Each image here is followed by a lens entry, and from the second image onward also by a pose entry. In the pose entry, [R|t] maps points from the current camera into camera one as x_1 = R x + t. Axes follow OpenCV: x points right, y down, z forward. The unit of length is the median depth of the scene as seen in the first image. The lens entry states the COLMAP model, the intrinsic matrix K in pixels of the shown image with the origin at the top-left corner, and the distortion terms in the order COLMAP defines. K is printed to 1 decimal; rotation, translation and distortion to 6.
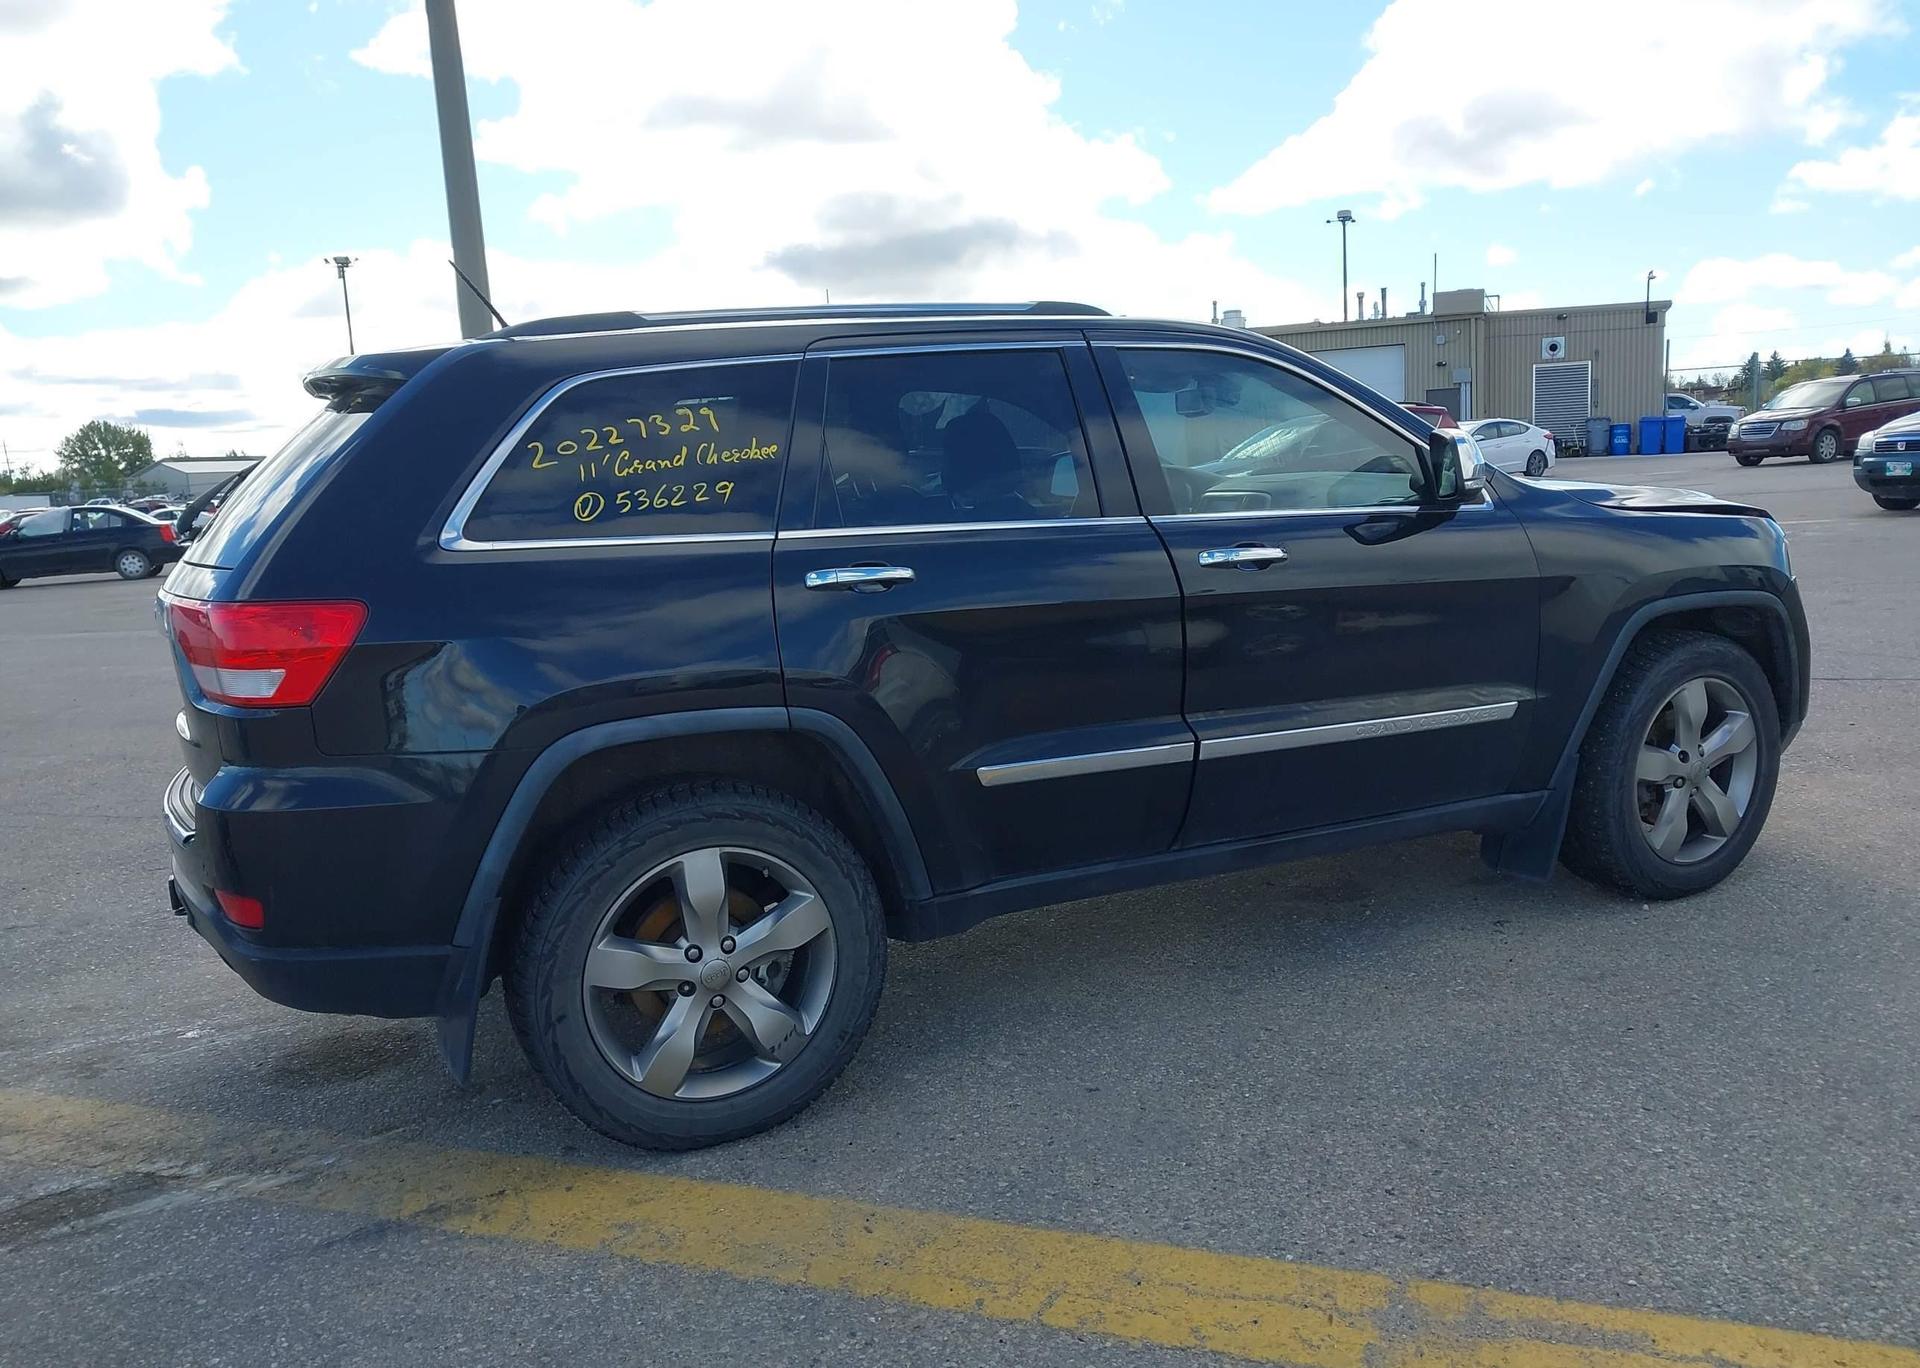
lens RADIAL K [[1515.3, 0, 957.0], [0, 1515.3, 684.9], [0, 0, 1]] dist [0.026200, -0.041066]
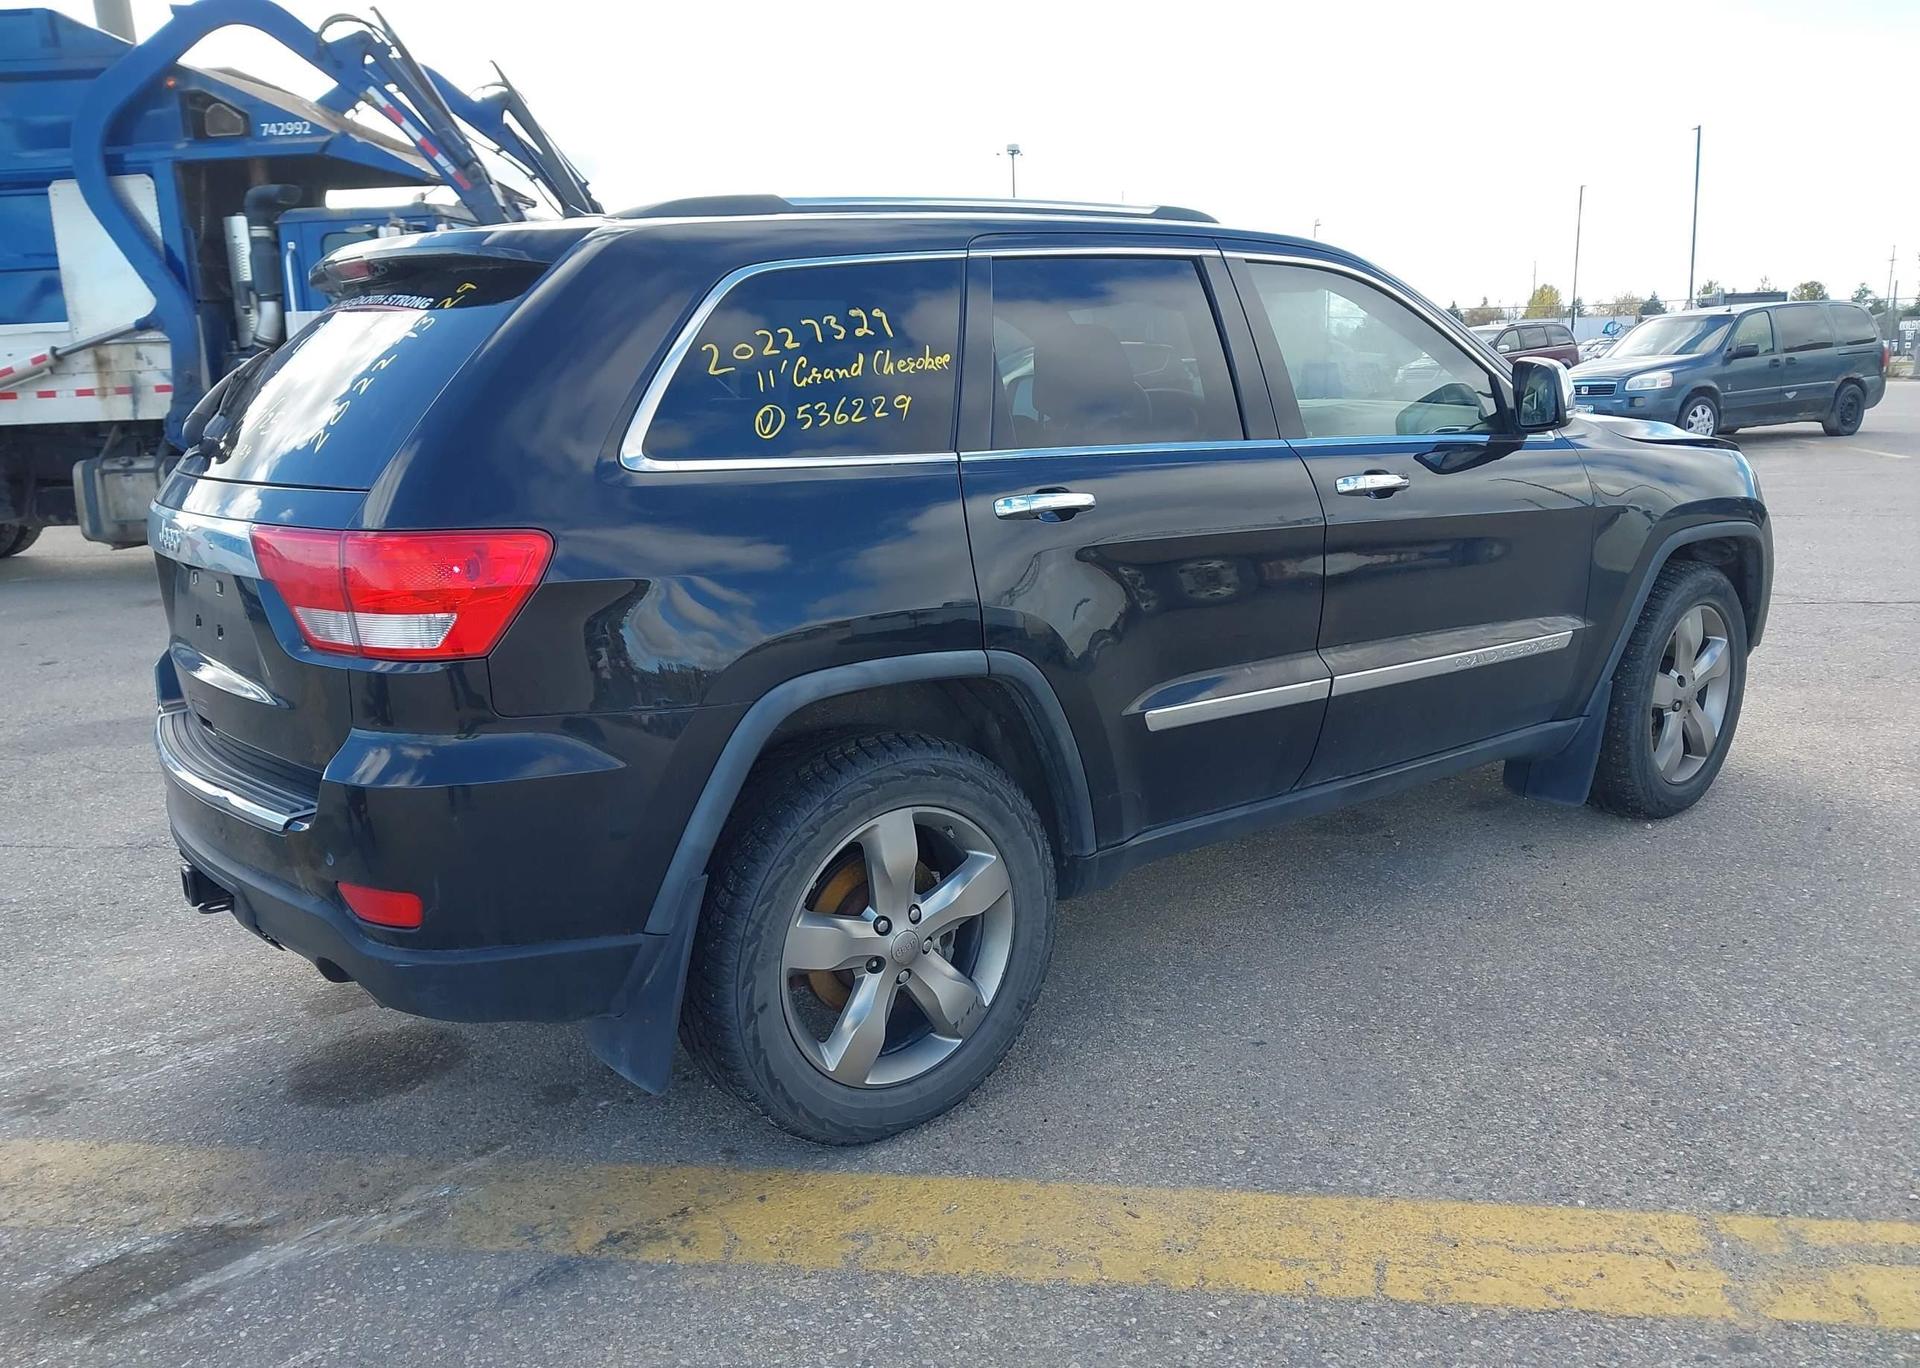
lens RADIAL K [[1515.3, 0, 961.5], [0, 1515.3, 692.4], [0, 0, 1]] dist [0.026200, -0.041066]
pose [[0.975572, -0.022448, 0.218531, -0.320811], [0.011489, 0.998618, 0.051291, -0.006145], [-0.219380, -0.047527, 0.974481, 0.125174]]
